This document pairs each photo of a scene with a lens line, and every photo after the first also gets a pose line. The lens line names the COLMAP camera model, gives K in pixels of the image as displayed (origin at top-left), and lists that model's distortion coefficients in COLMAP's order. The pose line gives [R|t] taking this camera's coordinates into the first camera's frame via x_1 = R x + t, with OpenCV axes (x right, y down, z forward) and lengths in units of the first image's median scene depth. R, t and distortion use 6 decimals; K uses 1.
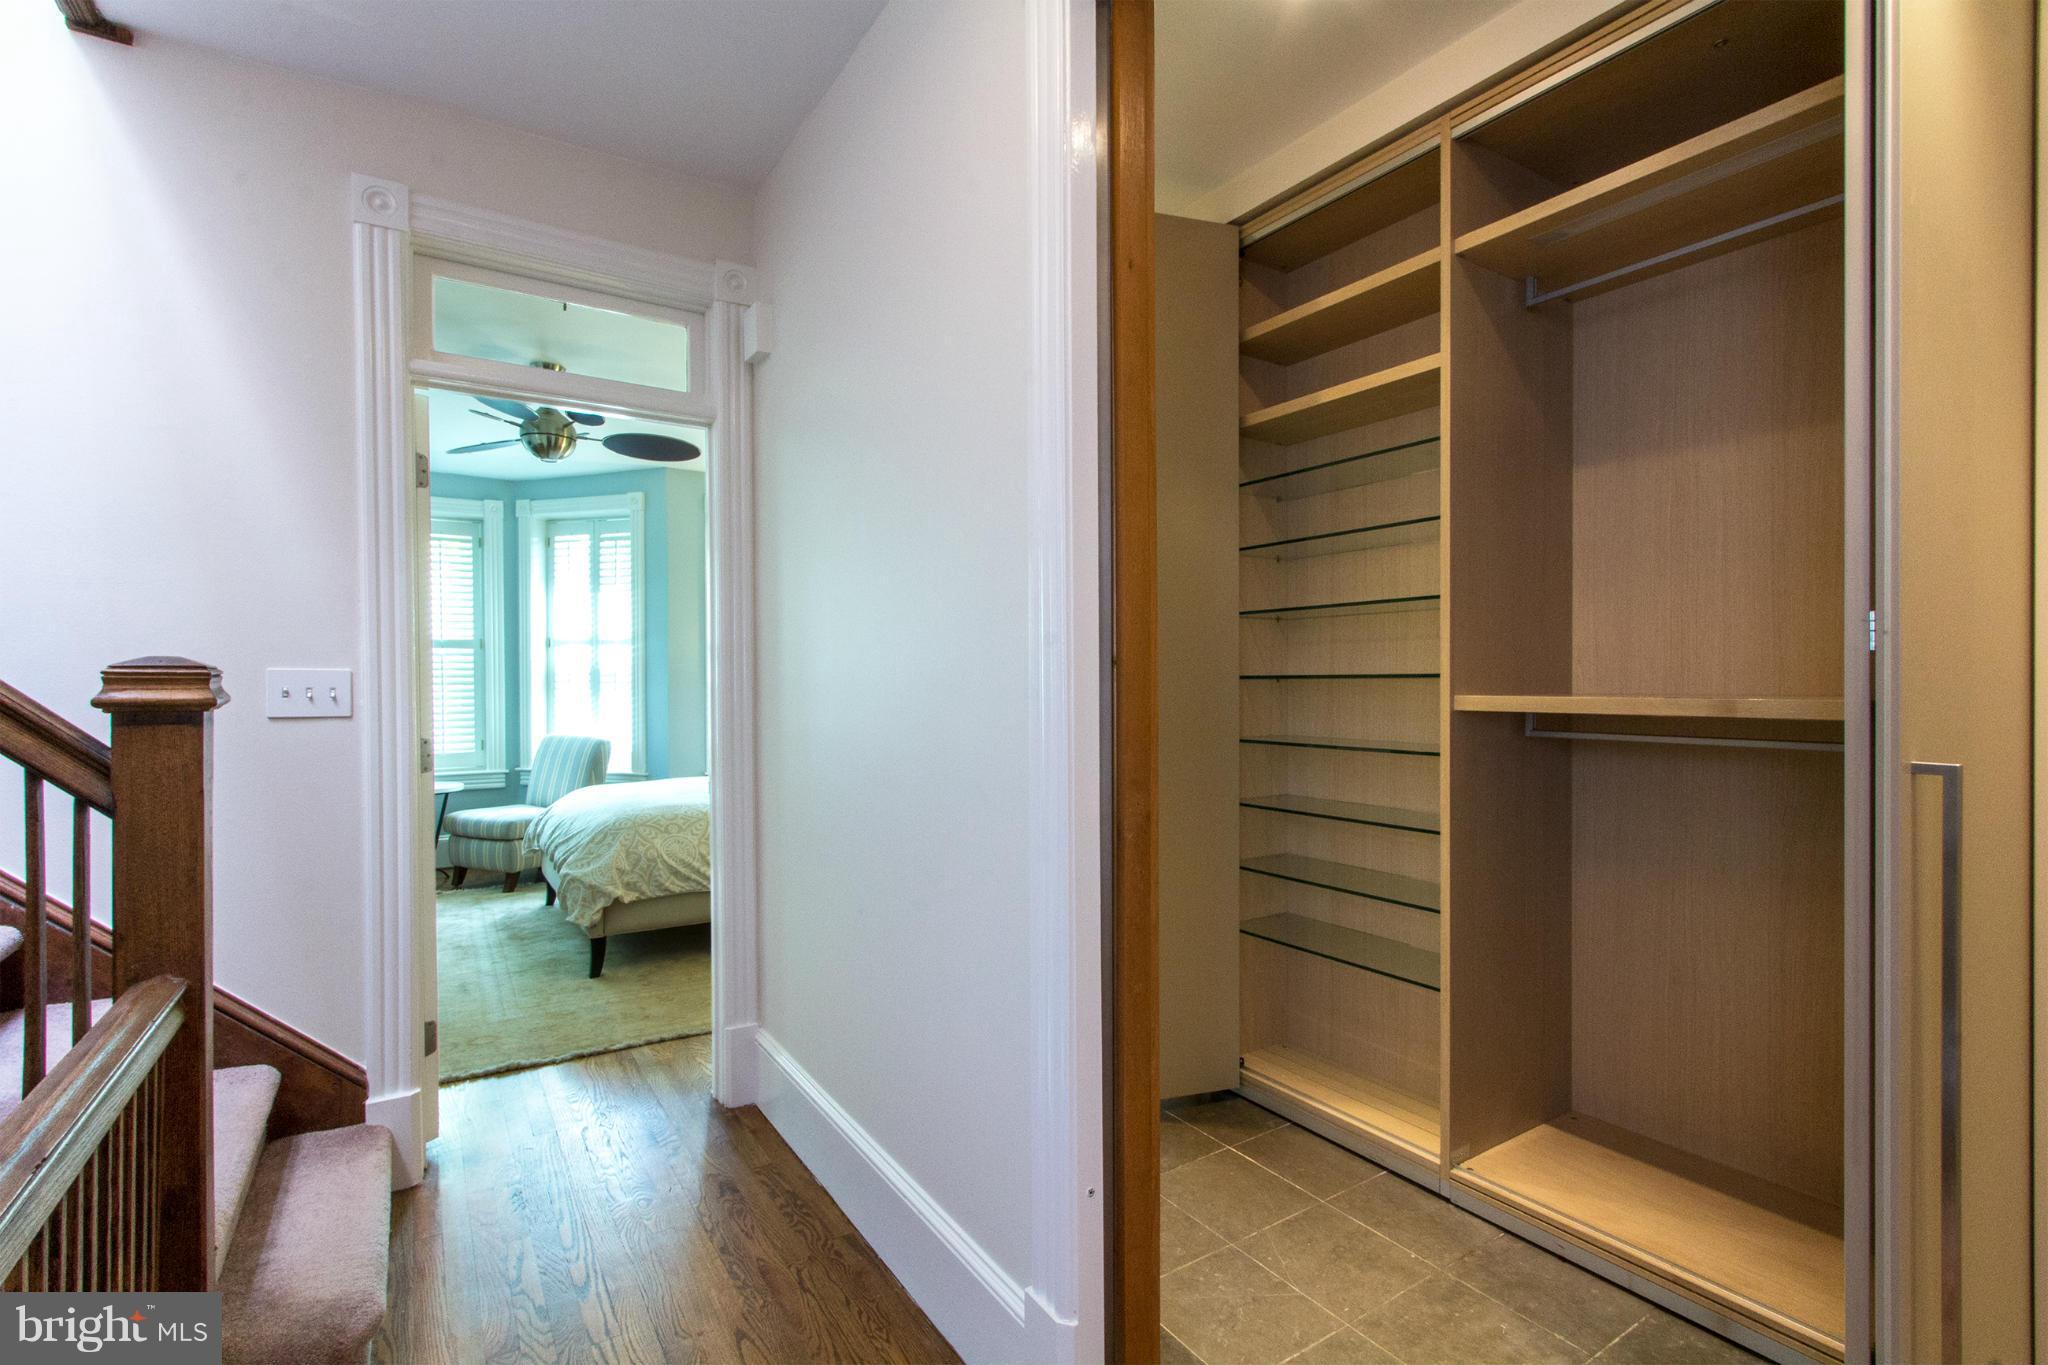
lens RADIAL K [[939.9, 0, 1016.9], [0, 939.9, 690.2], [0, 0, 1]] dist [-0.001797, -0.000233]
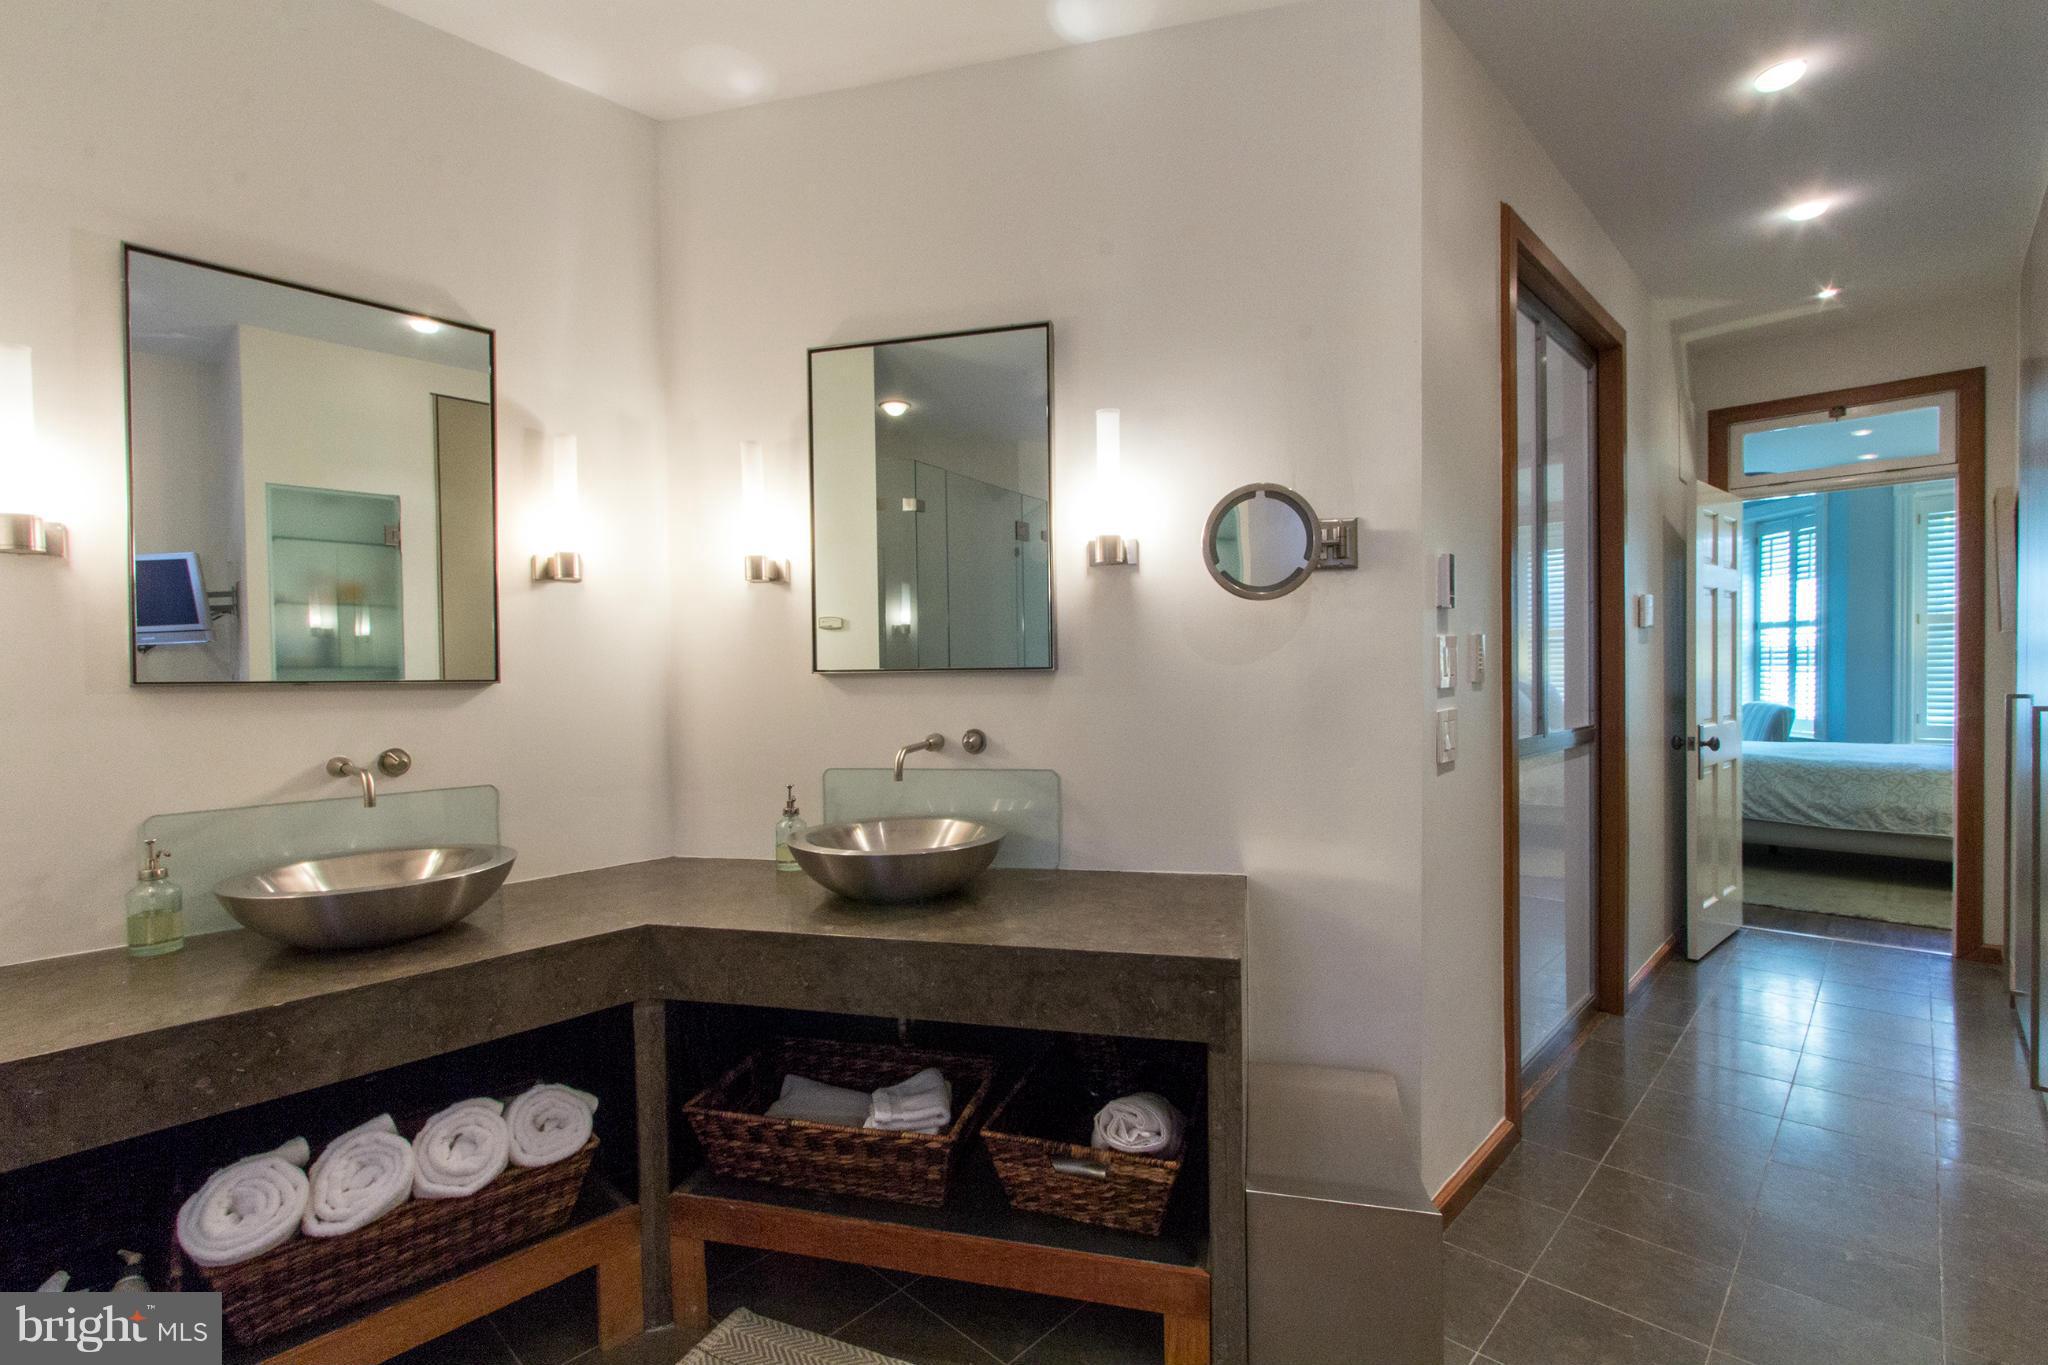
lens RADIAL K [[939.9, 0, 1022.4], [0, 939.9, 679.0], [0, 0, 1]] dist [-0.001797, -0.000233]
pose [[0.224937, 0.005796, -0.974356, 0.500976], [0.012123, 0.999888, 0.008747, -0.004781], [0.974298, -0.013780, 0.224842, -0.210607]]
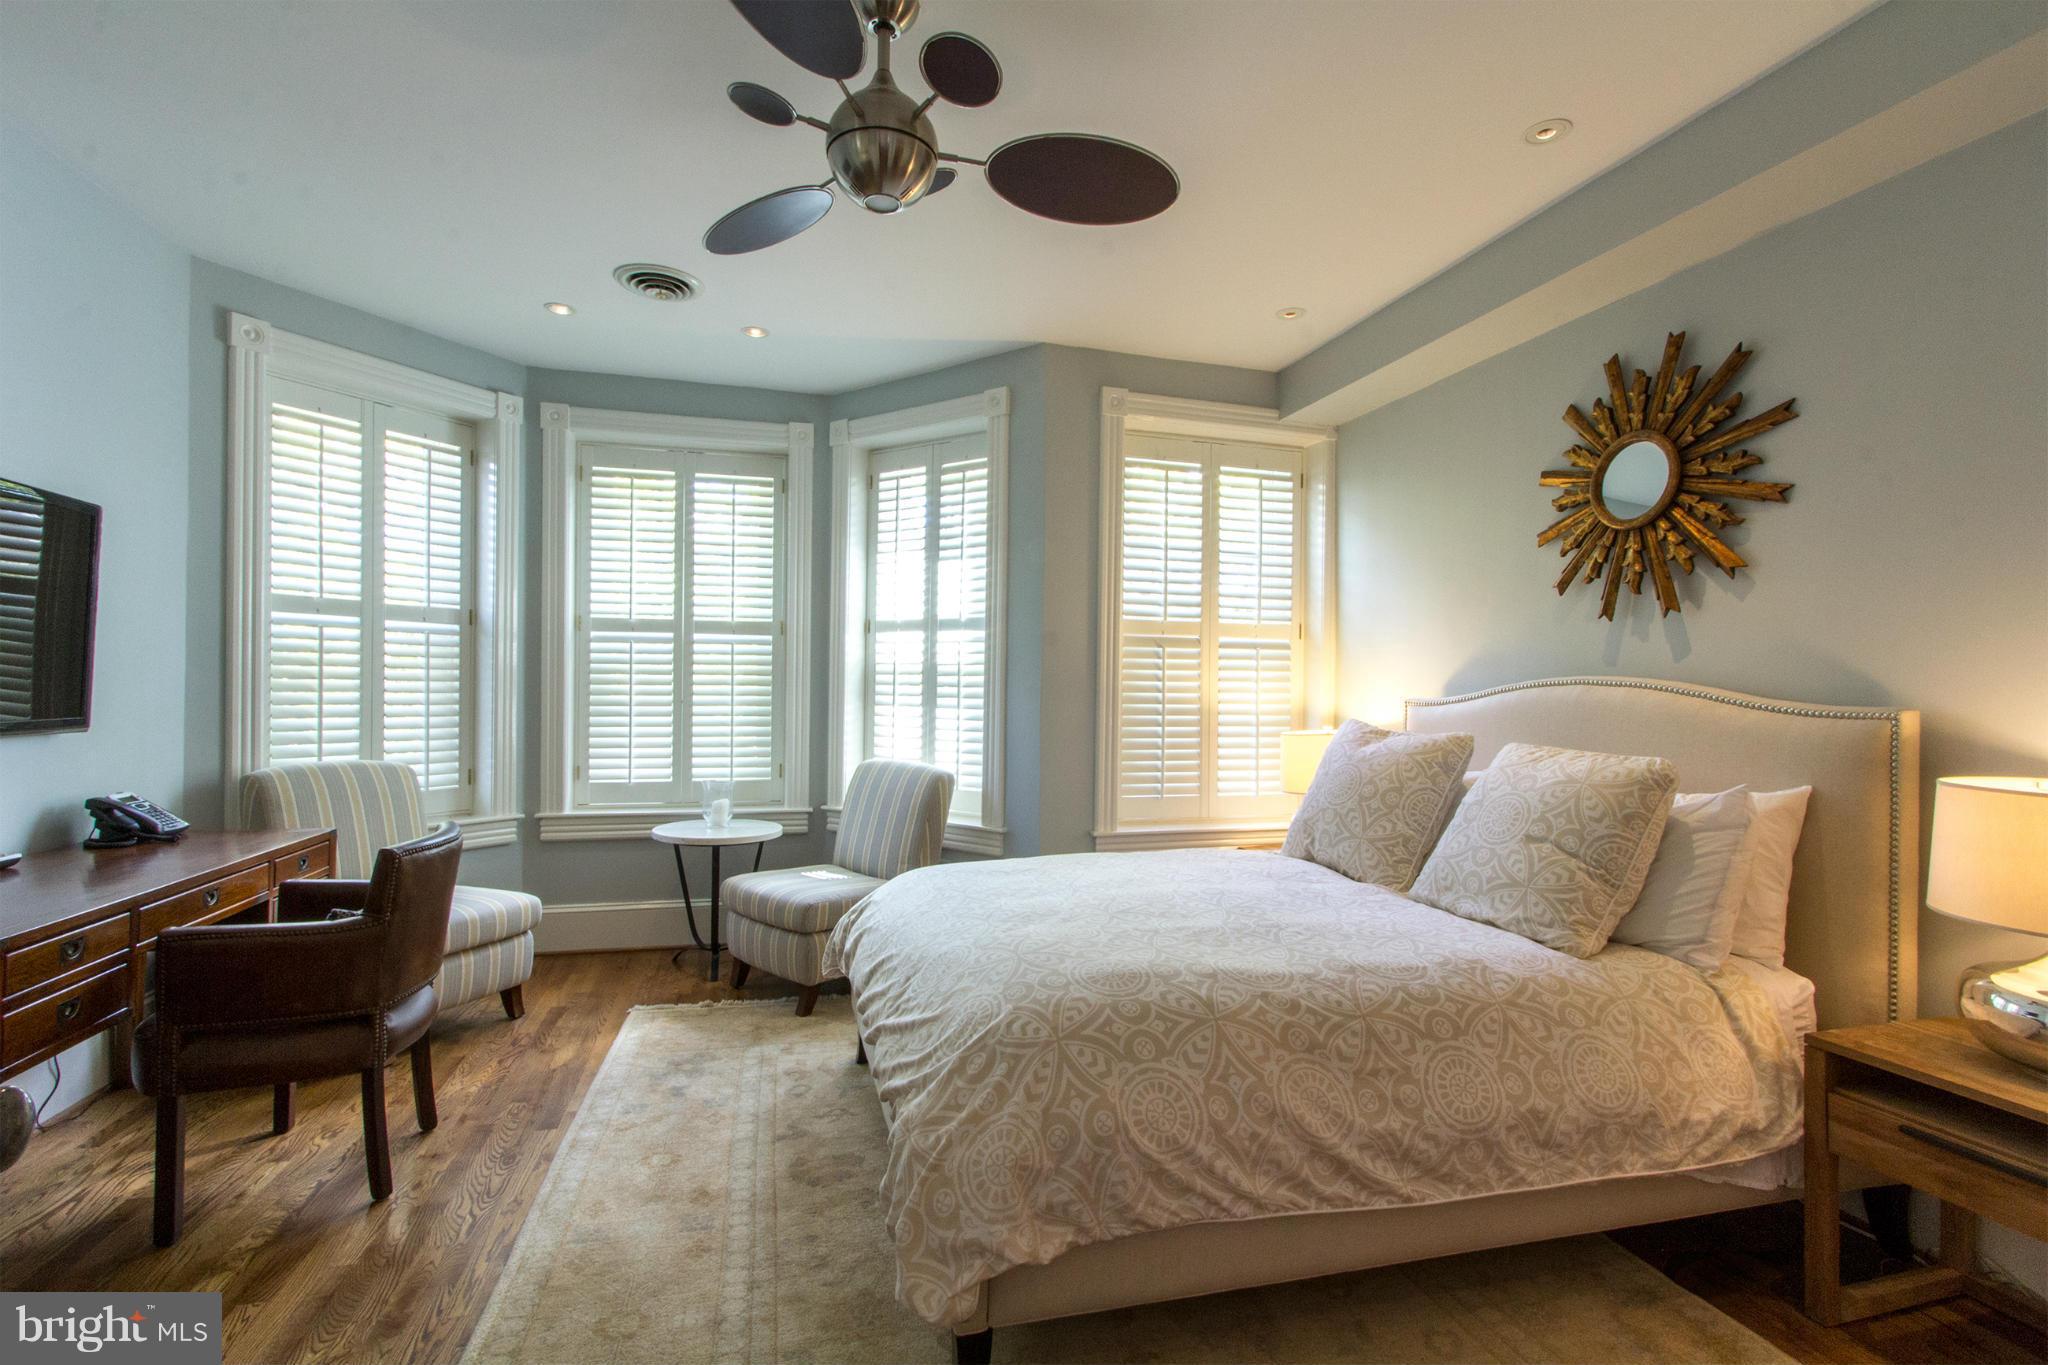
lens RADIAL K [[939.9, 0, 1021.0], [0, 939.9, 682.5], [0, 0, 1]] dist [-0.001797, -0.000233]
pose [[0.956141, 0.013266, -0.292608, -0.199038], [-0.017845, 0.999756, -0.012986, -0.002674], [0.292364, 0.017638, 0.956144, 0.394186]]
